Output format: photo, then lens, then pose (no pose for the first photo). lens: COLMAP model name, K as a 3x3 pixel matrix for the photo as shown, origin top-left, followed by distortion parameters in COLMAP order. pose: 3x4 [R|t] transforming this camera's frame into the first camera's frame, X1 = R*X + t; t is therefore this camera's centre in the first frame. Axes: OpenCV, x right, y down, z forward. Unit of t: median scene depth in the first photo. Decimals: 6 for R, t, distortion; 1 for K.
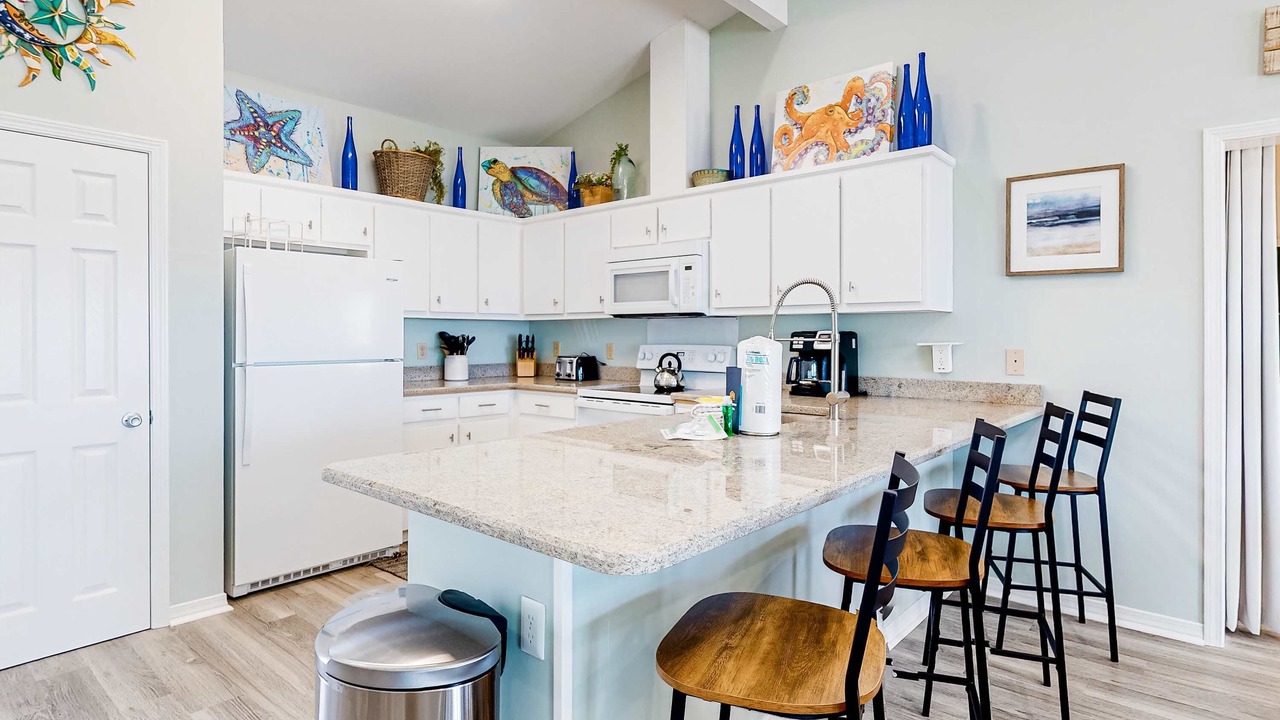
lens RADIAL K [[656.5, 0, 645.3], [0, 656.5, 331.6], [0, 0, 1]] dist [0.000973, -0.000201]
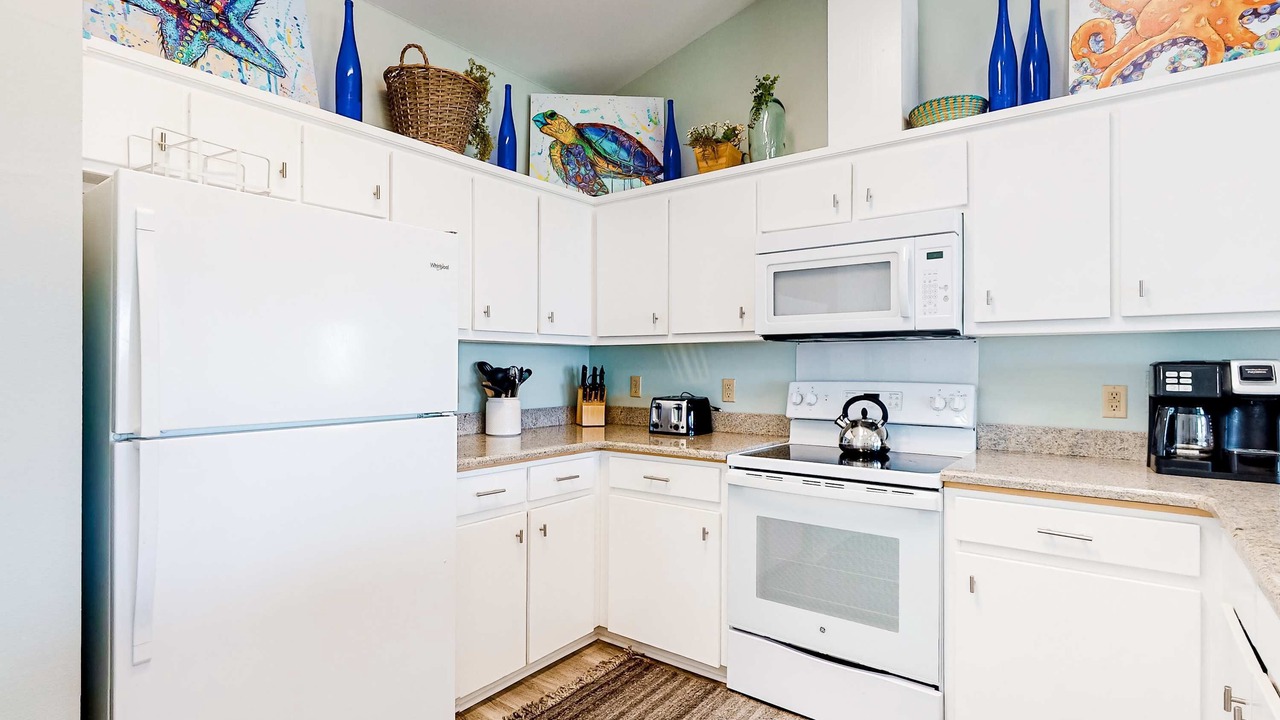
lens RADIAL K [[638.1, 0, 640.0], [0, 638.1, 360.0], [0, 0, 1]] dist [-0.000200, 0.000376]
pose [[0.998286, 0.001226, 0.058514, -0.190568], [-0.001056, 0.999995, -0.002929, 0.000256], [-0.058517, 0.002863, 0.998282, 0.352435]]
